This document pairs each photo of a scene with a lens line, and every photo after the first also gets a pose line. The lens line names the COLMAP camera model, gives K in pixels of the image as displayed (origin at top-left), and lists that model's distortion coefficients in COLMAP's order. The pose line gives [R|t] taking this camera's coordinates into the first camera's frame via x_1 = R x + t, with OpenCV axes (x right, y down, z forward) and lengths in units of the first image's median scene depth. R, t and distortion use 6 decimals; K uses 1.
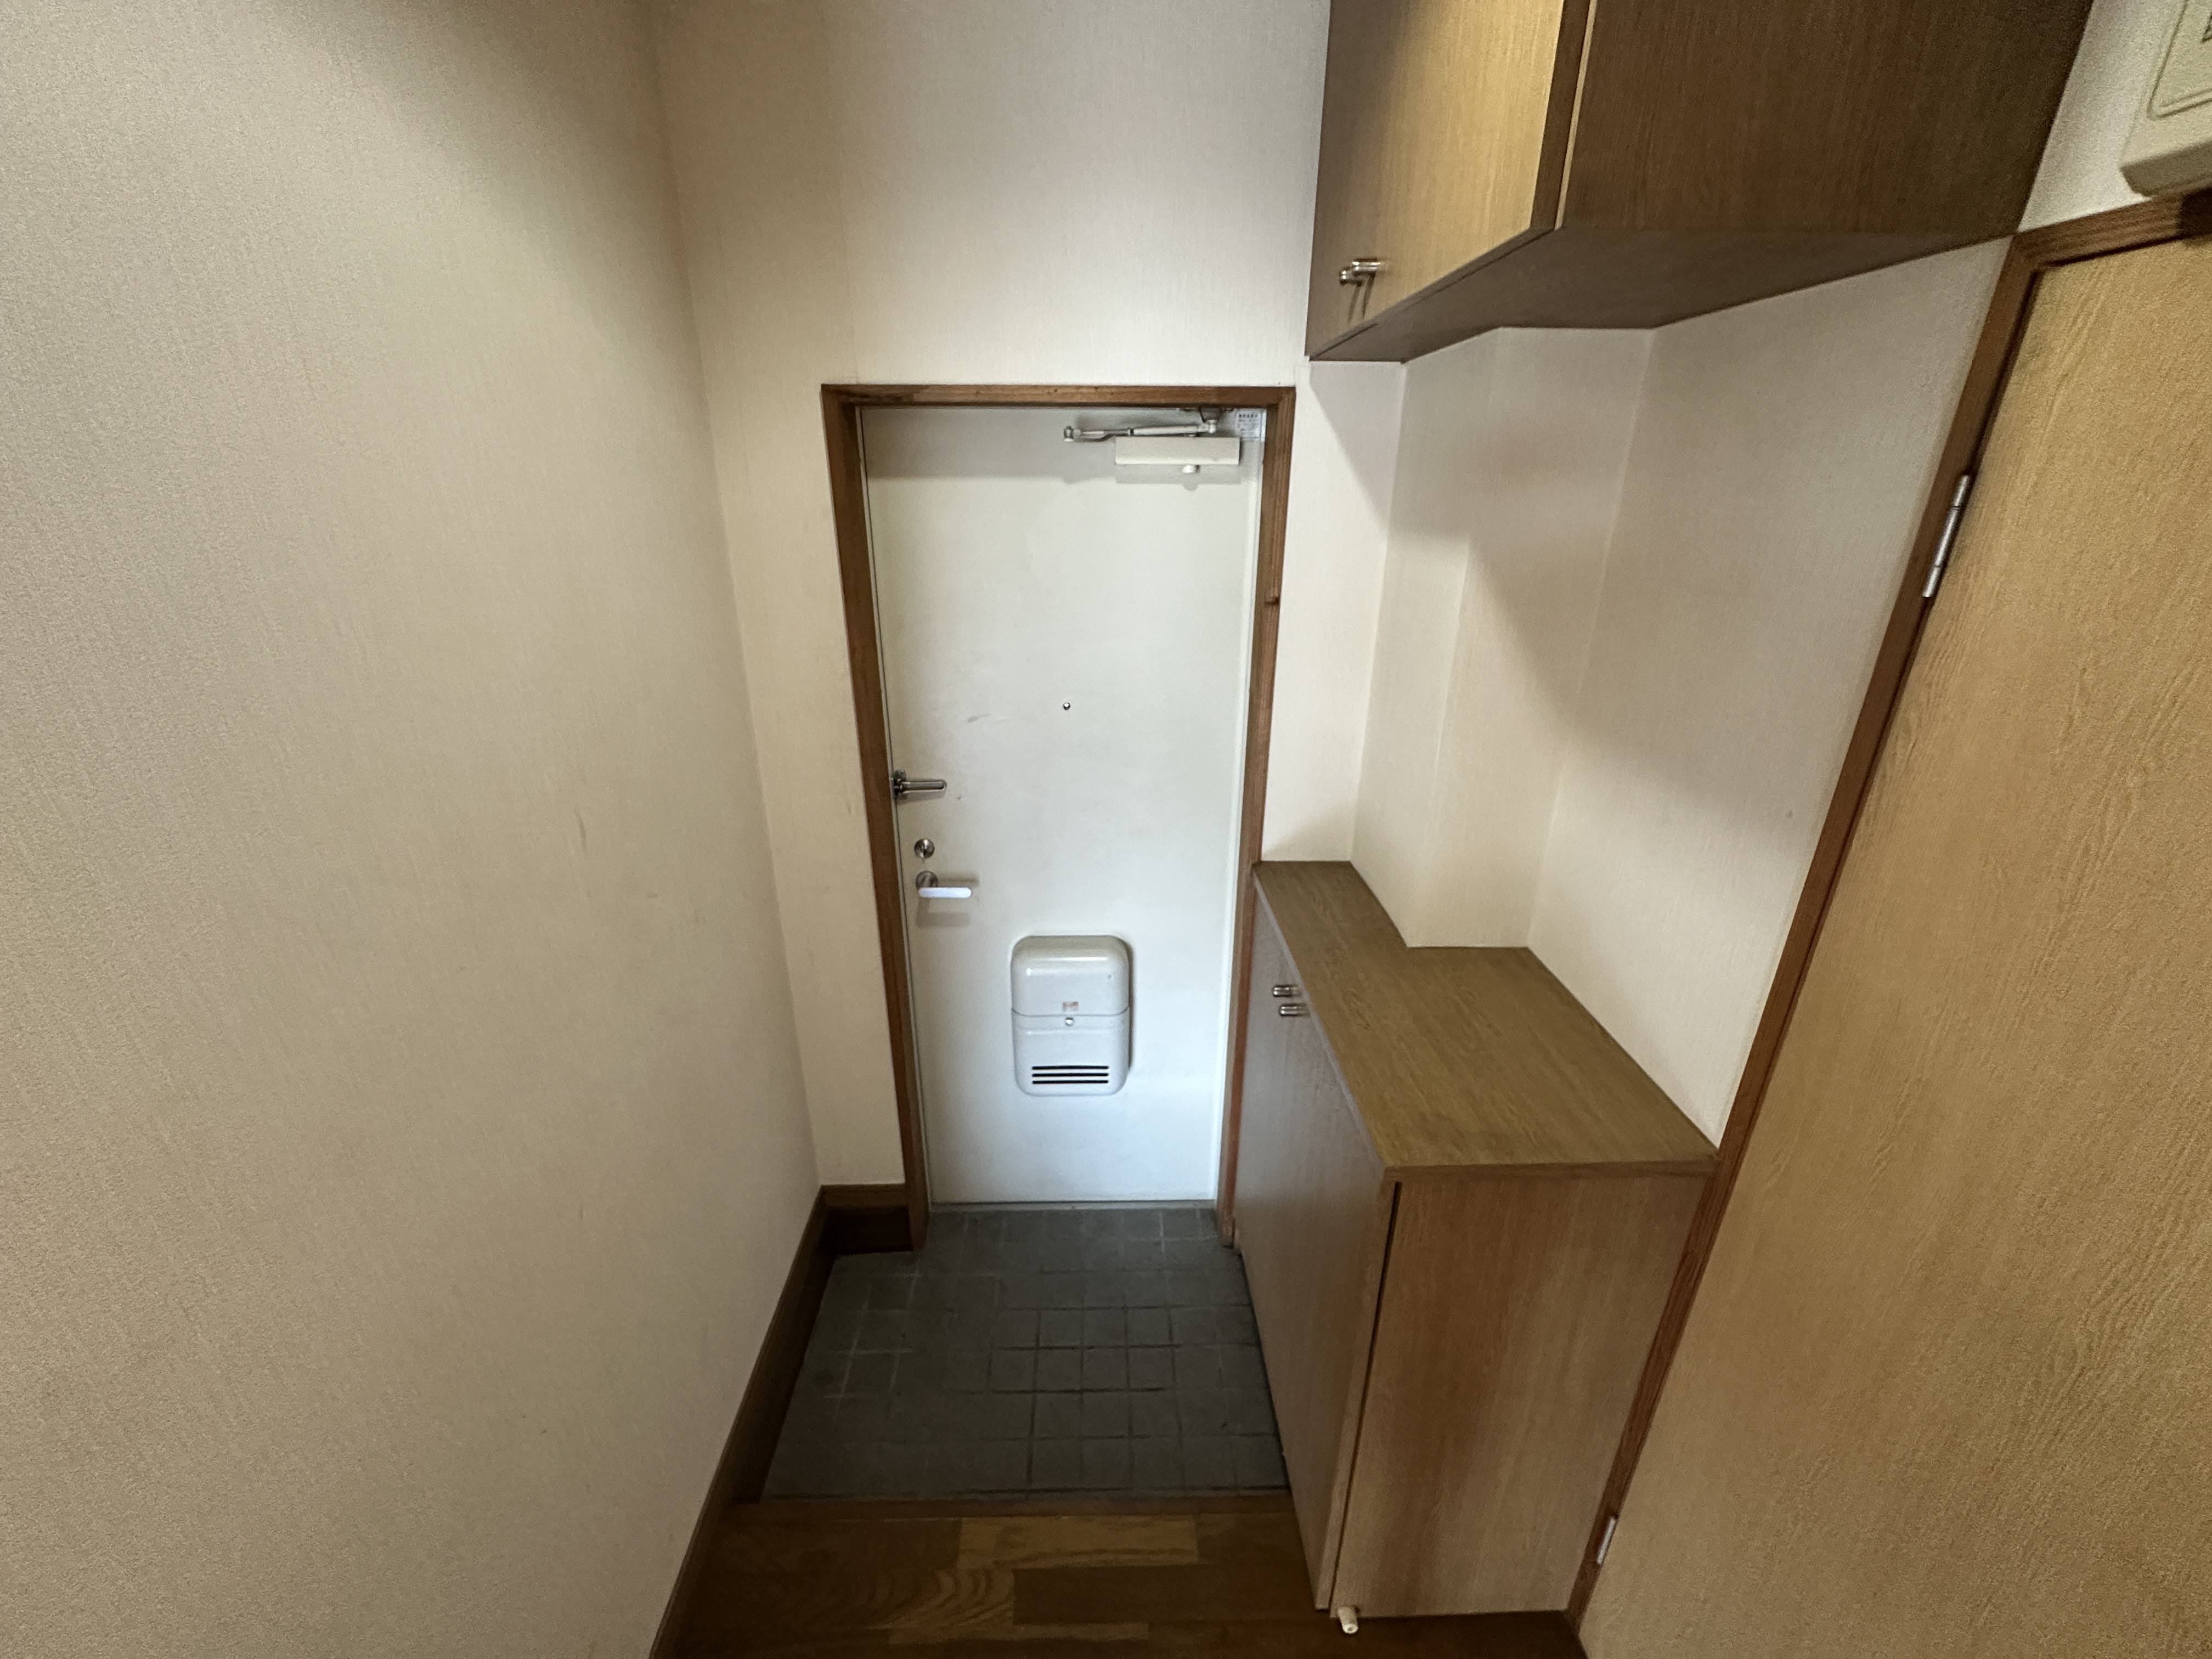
lens RADIAL K [[887.3, 0, 1104.7], [0, 887.3, 829.4], [0, 0, 1]] dist [0.001637, 0.000188]
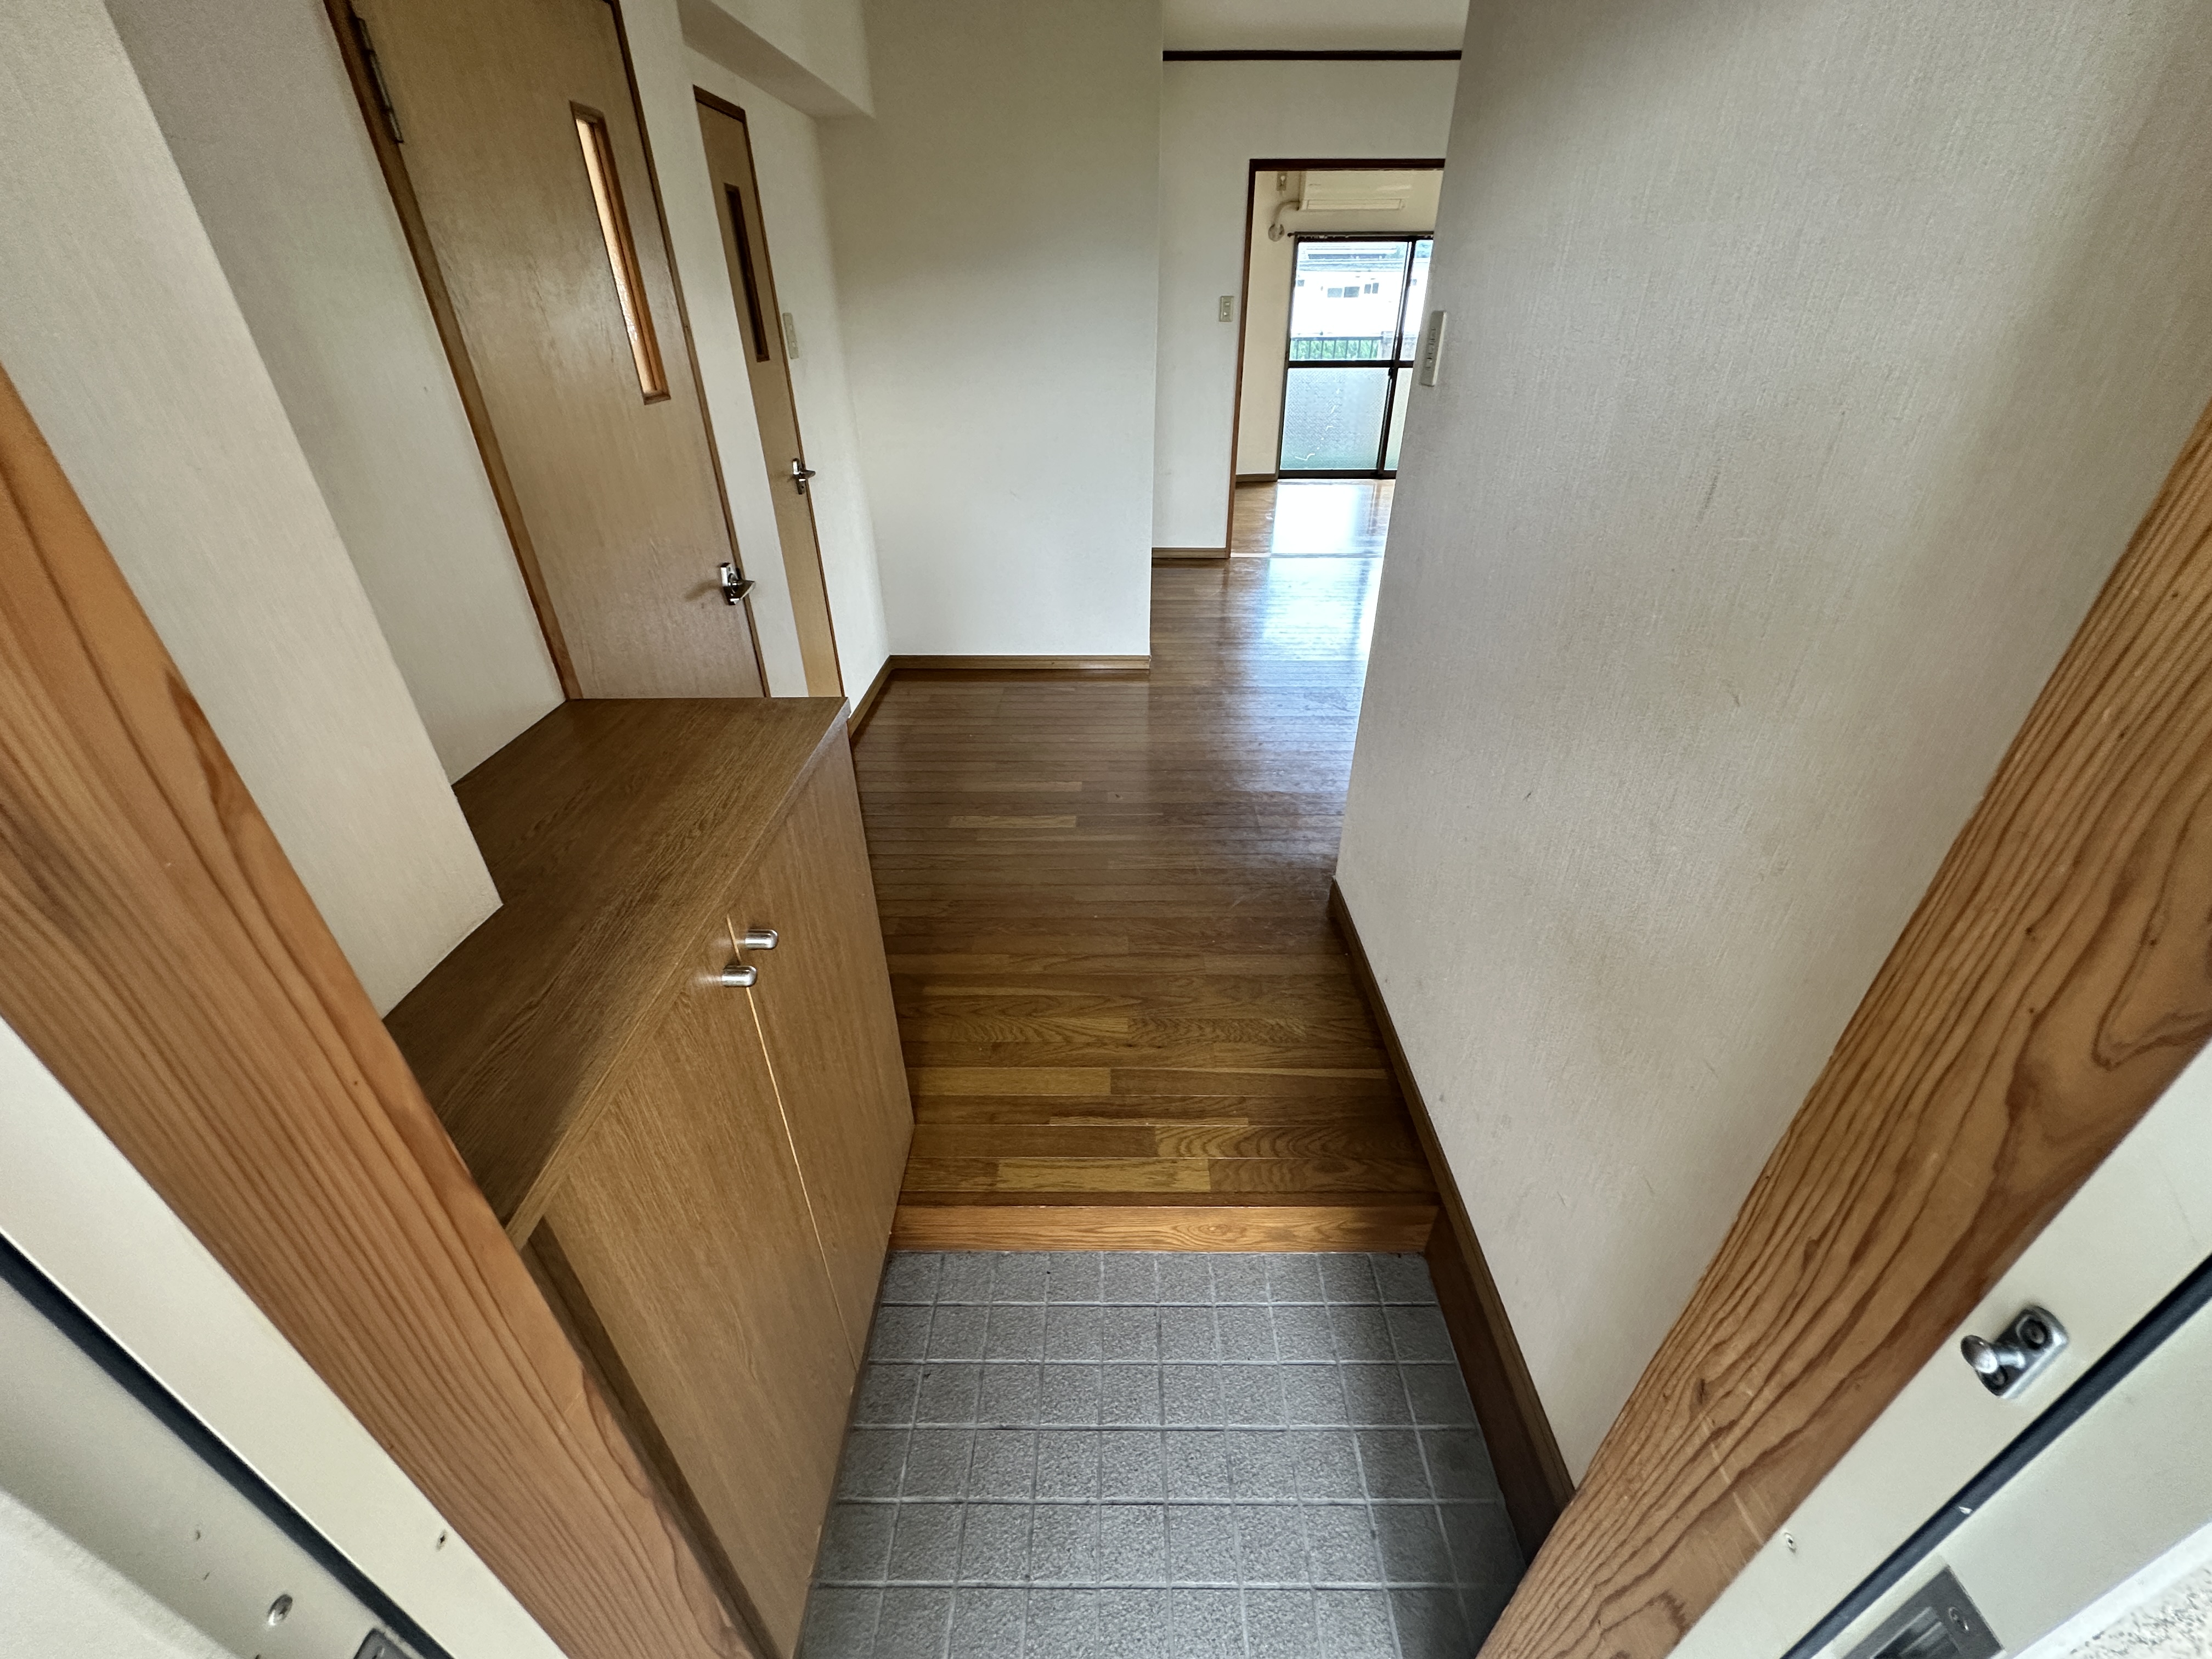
lens RADIAL K [[887.3, 0, 1104.5], [0, 887.3, 827.9], [0, 0, 1]] dist [0.001637, 0.000188]
pose [[-0.999711, -0.017505, 0.016476, -0.042621], [0.002454, 0.607487, 0.794326, -0.352399], [-0.023913, 0.794137, -0.607268, 1.356842]]
